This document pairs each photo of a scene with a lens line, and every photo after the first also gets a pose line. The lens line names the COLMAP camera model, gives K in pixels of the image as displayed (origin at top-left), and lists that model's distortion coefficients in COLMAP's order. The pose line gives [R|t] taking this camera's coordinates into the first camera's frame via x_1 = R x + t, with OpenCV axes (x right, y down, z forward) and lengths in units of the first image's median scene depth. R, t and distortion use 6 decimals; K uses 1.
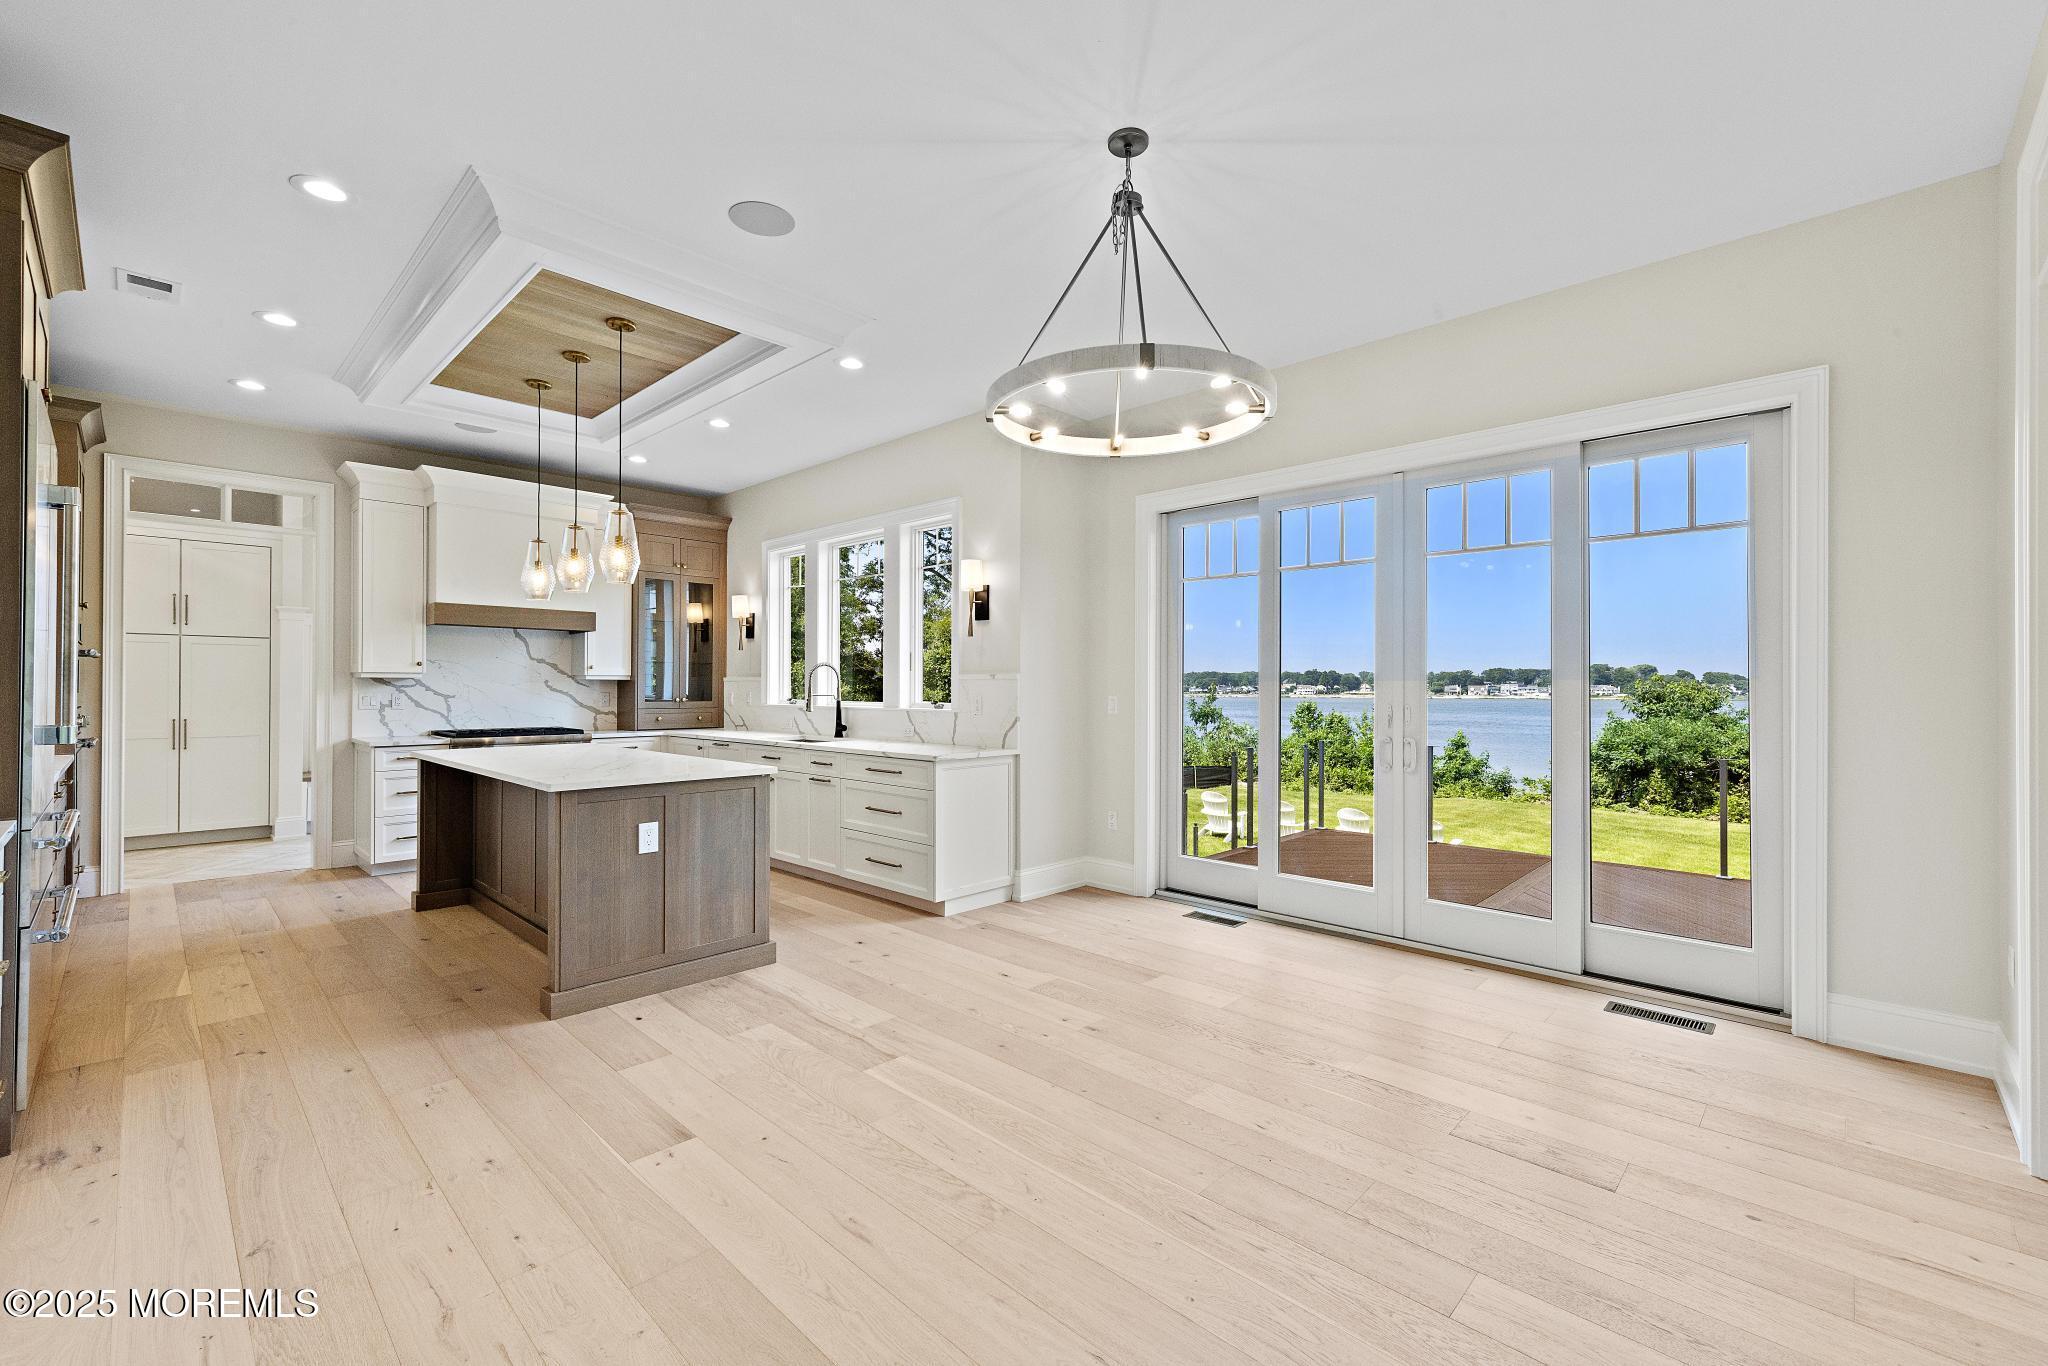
lens RADIAL K [[852.9, 0, 1030.3], [0, 852.9, 682.6], [0, 0, 1]] dist [0.002361, -0.000220]
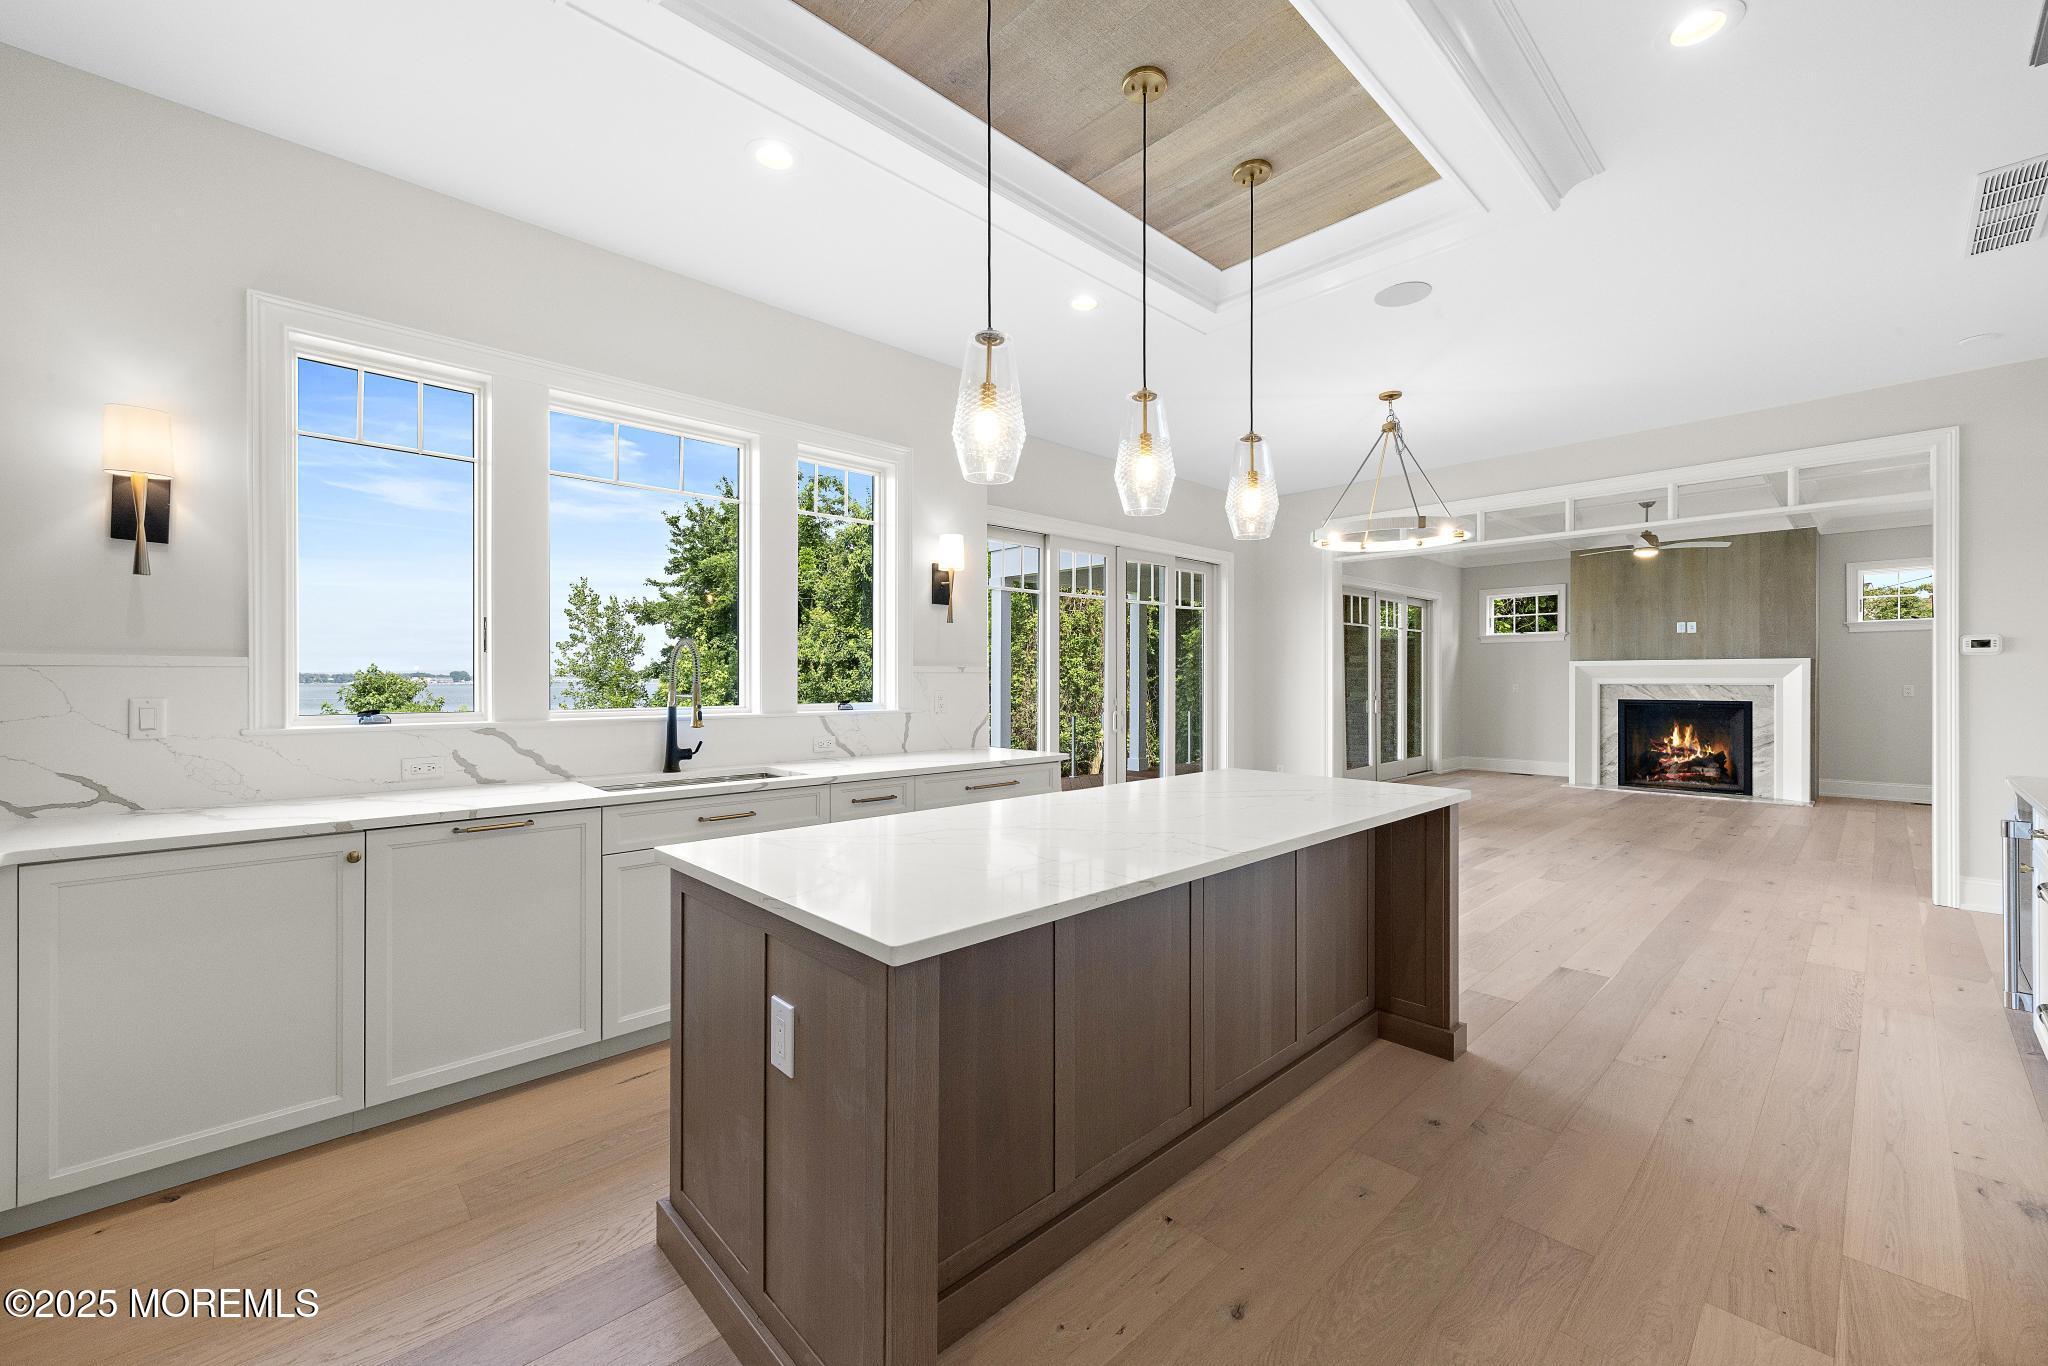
lens RADIAL K [[817.8, 0, 1032.8], [0, 817.8, 680.6], [0, 0, 1]] dist [0.006978, 0.000075]
pose [[0.041509, -0.004143, 0.999130, -0.798697], [-0.005546, 0.999975, 0.004377, 0.000353], [-0.999123, -0.005723, 0.041485, 0.785246]]
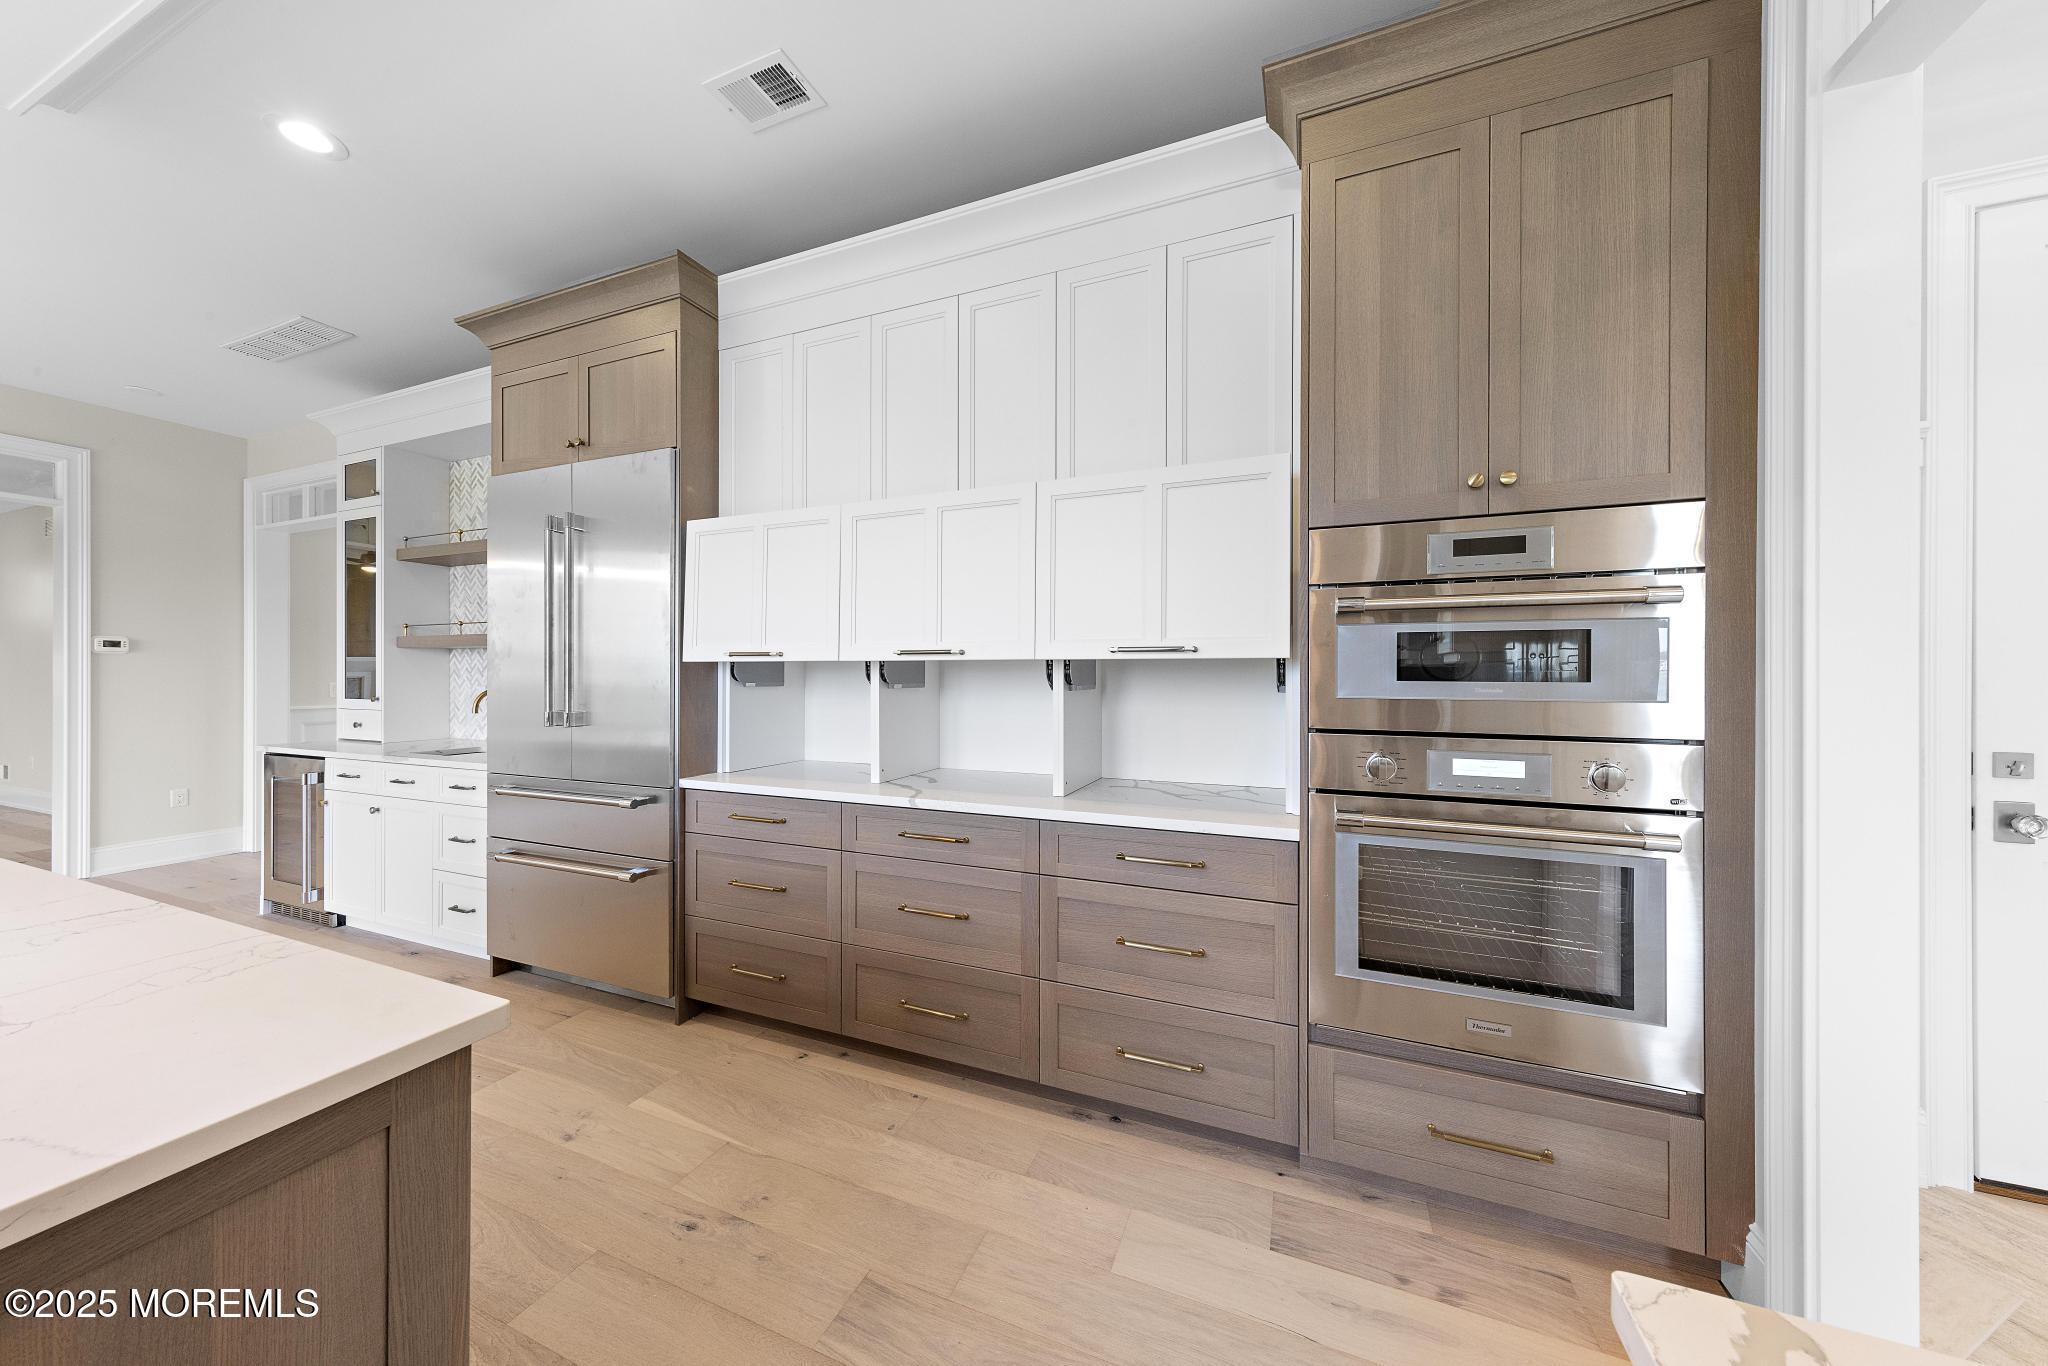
lens RADIAL K [[680.8, 0, 1033.4], [0, 680.8, 677.6], [0, 0, 1]] dist [-0.000270, -0.000021]
pose [[-0.930067, -0.003976, -0.367369, -0.648273], [-0.002063, 0.999982, -0.005601, 0.002617], [0.367384, -0.004451, -0.930059, 0.991216]]
